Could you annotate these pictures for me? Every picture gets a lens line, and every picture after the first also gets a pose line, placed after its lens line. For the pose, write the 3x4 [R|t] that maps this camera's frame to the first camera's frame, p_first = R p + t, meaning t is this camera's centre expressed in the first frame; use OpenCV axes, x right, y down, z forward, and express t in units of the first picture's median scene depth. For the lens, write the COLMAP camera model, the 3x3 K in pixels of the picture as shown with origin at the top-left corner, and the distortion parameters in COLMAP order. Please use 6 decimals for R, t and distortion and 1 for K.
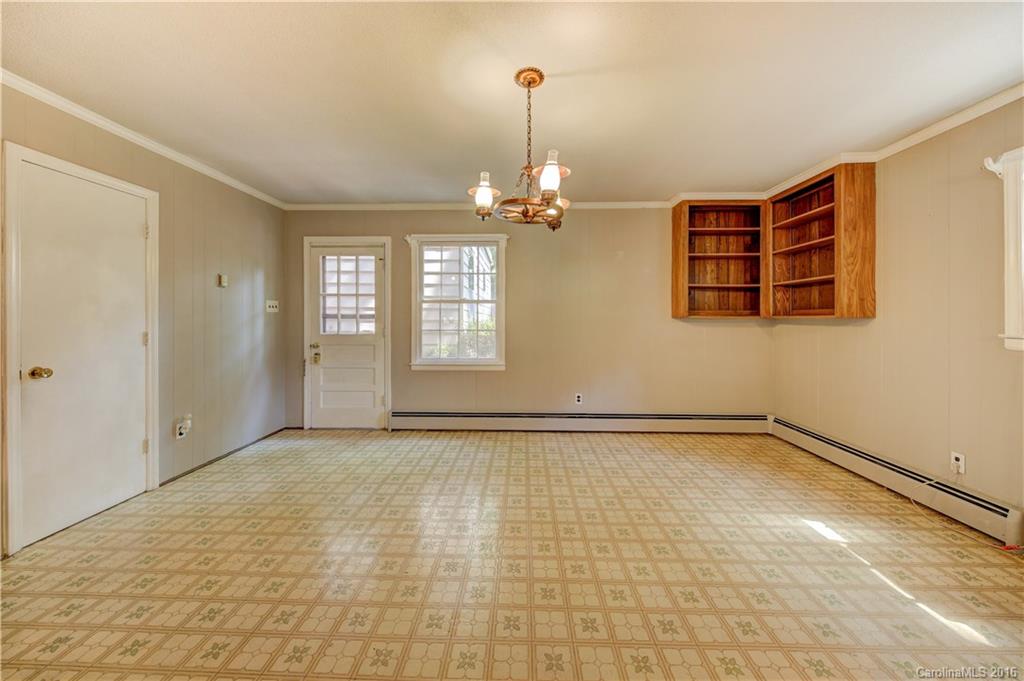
lens RADIAL K [[346.5, 0, 513.0], [0, 346.5, 317.5], [0, 0, 1]] dist [-0.000100, -0.000020]
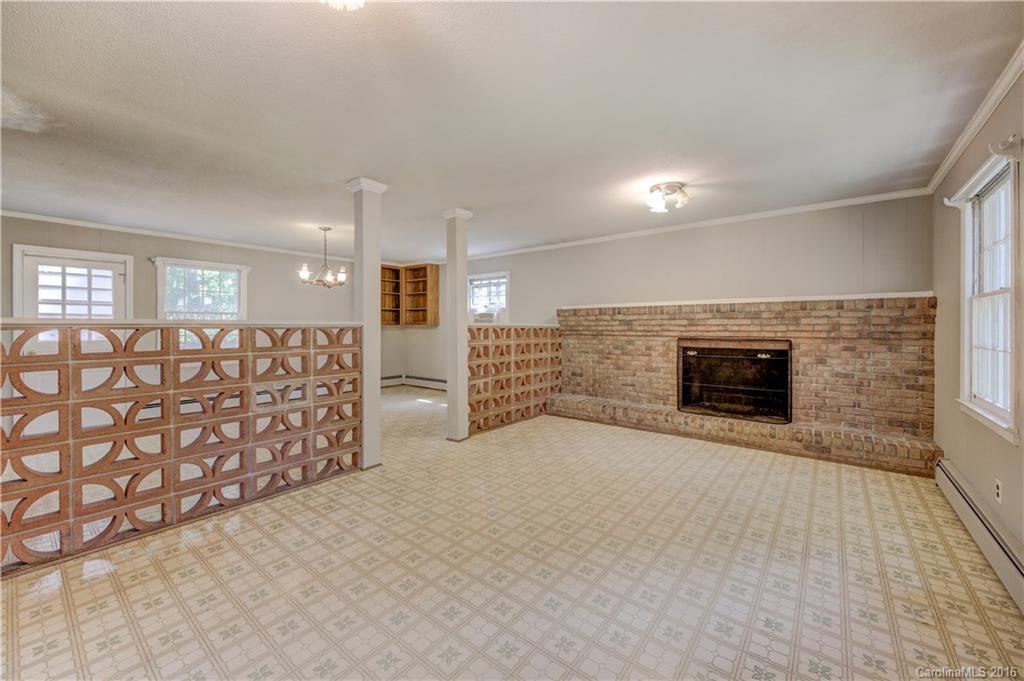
lens RADIAL K [[400.4, 0, 515.0], [0, 400.4, 324.6], [0, 0, 1]] dist [0.000163, -0.000005]
pose [[0.603724, -0.001157, 0.797193, -0.749209], [-0.002189, 0.999993, 0.003110, -0.011977], [-0.797191, -0.003623, 0.603717, -0.952914]]
